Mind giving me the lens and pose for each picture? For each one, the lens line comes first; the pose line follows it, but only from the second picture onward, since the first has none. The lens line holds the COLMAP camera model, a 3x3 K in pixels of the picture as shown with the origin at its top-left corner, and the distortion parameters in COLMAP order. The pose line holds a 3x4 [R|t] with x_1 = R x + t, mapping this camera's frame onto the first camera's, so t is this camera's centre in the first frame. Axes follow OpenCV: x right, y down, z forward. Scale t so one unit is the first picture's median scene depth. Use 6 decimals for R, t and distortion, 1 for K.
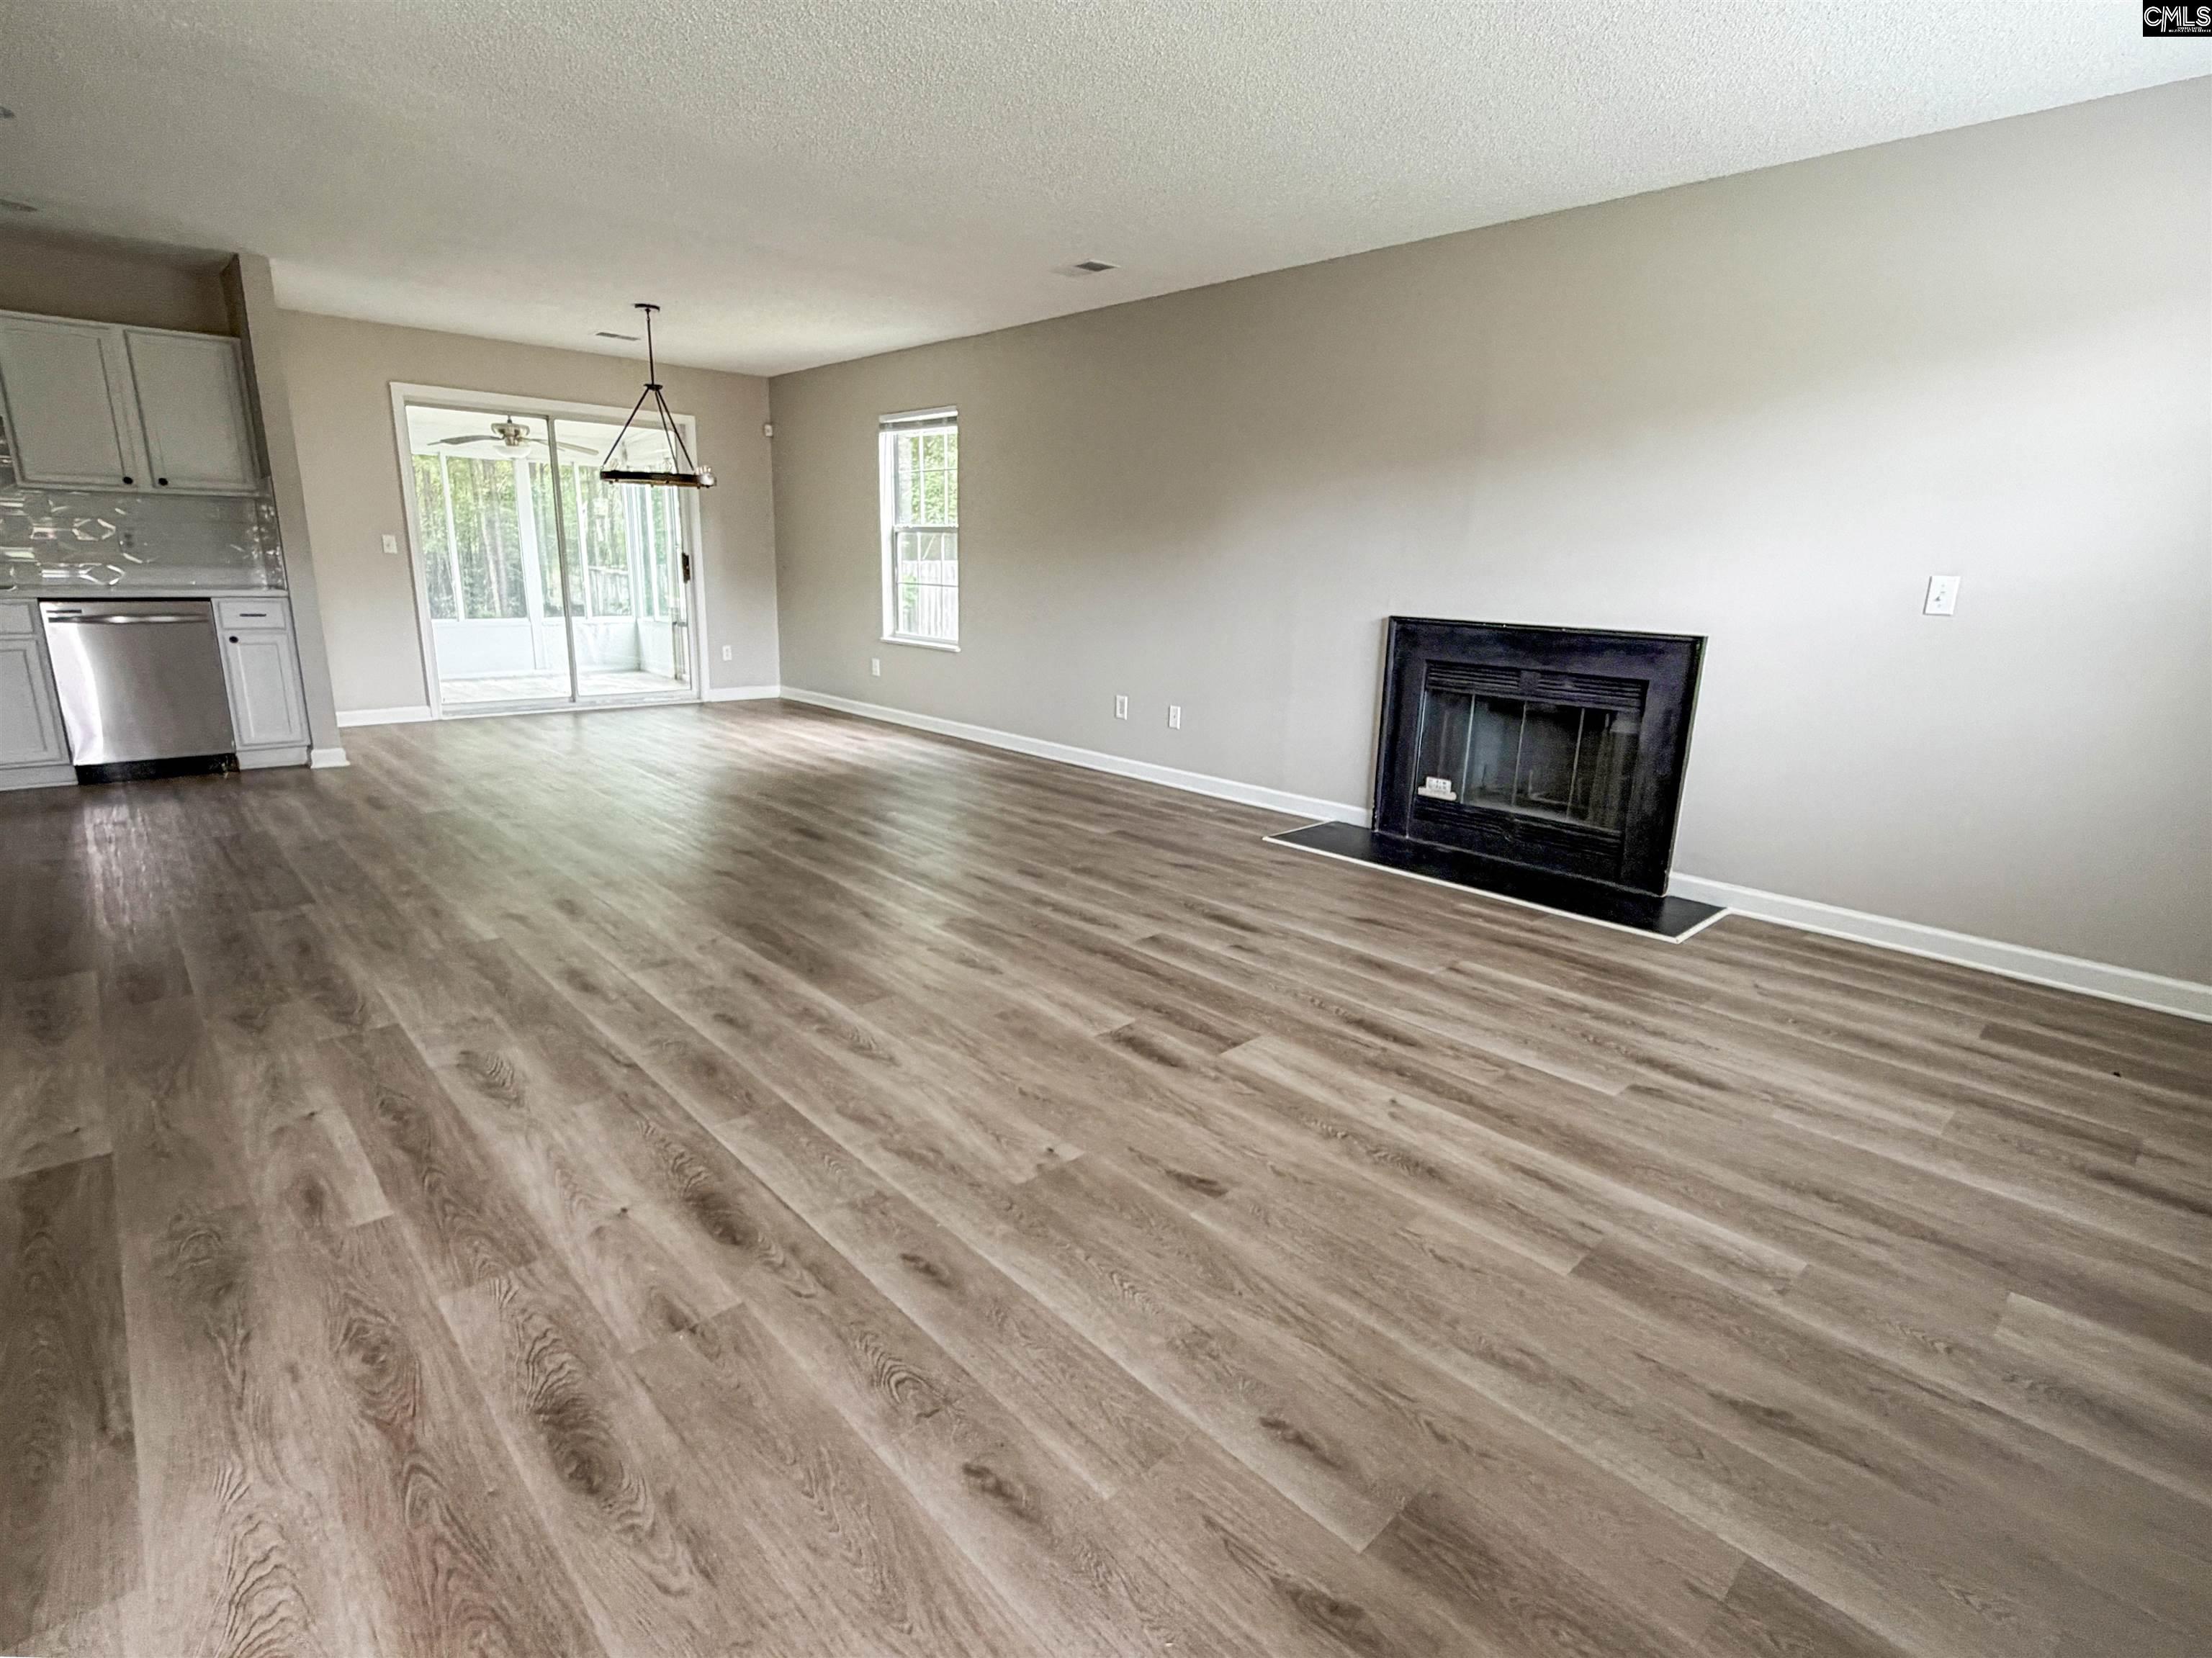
lens RADIAL K [[1081.7, 0, 1108.9], [0, 1081.7, 836.6], [0, 0, 1]] dist [0.001473, 0.000141]
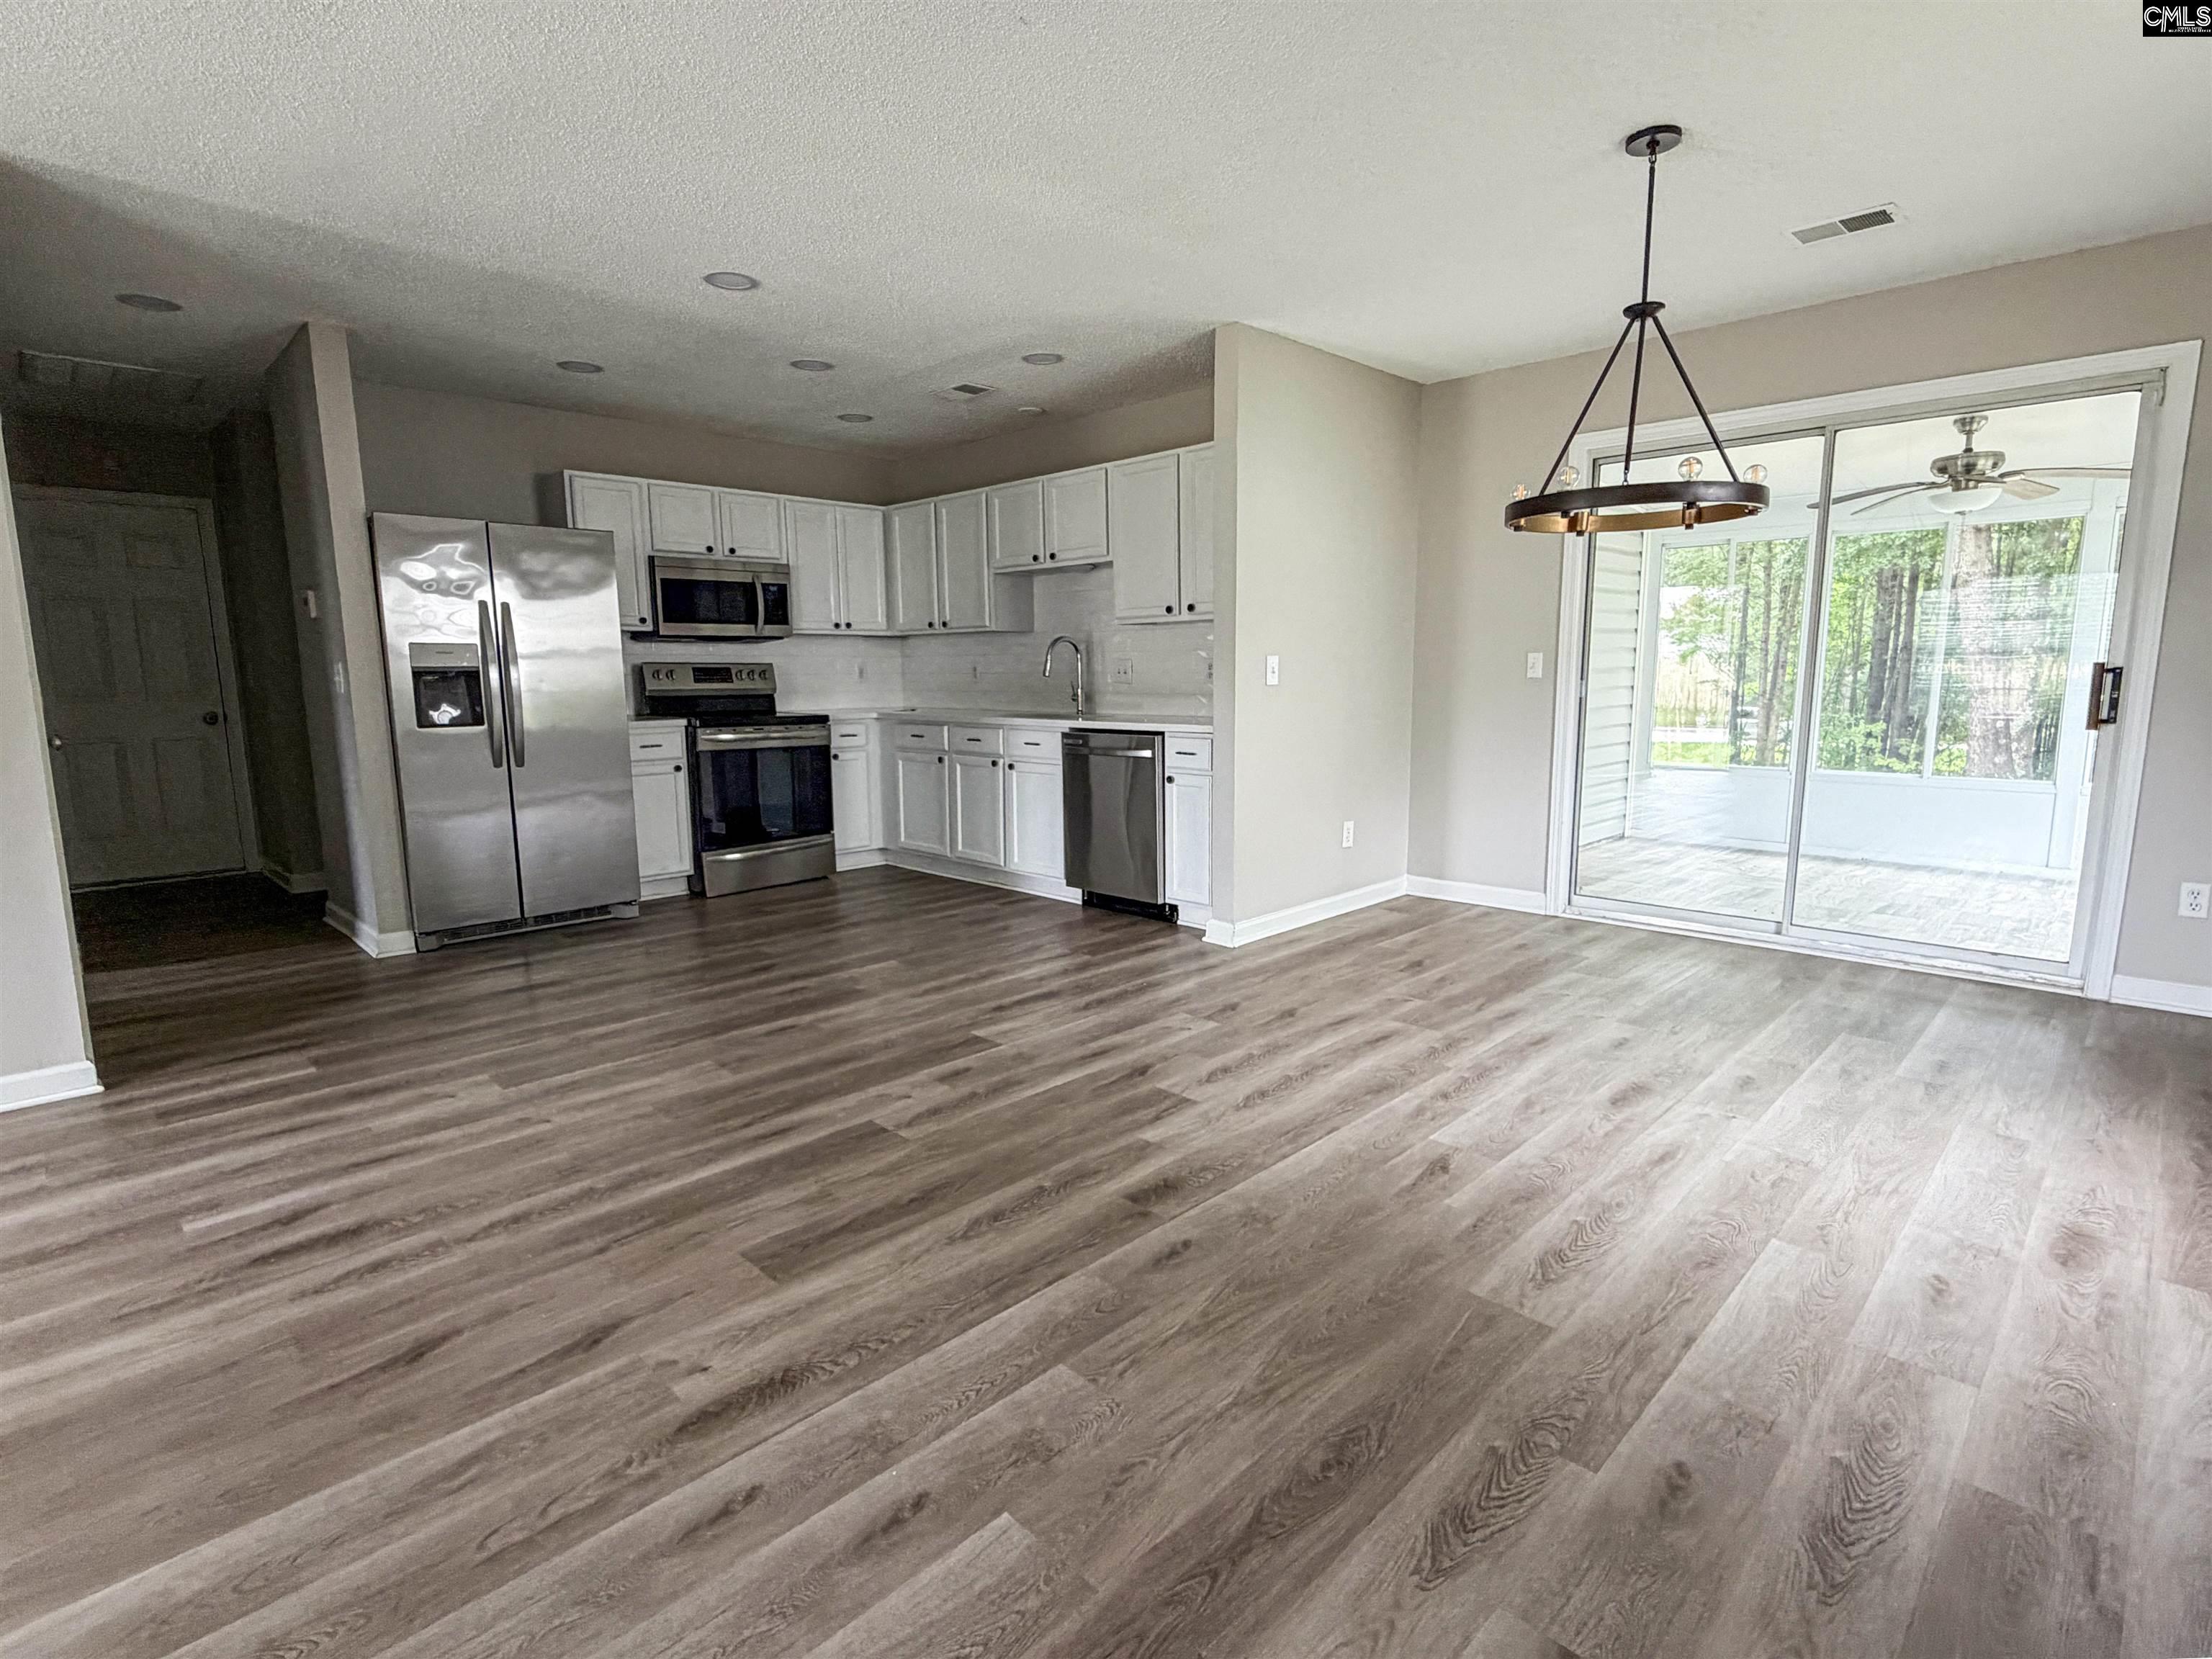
lens RADIAL K [[1081.8, 0, 1108.9], [0, 1081.8, 837.1], [0, 0, 1]] dist [0.001473, 0.000141]
pose [[0.042120, 0.122479, -0.991577, 0.058465], [-0.248057, 0.962665, 0.108370, -0.224018], [0.967829, 0.241403, 0.070929, 0.918757]]
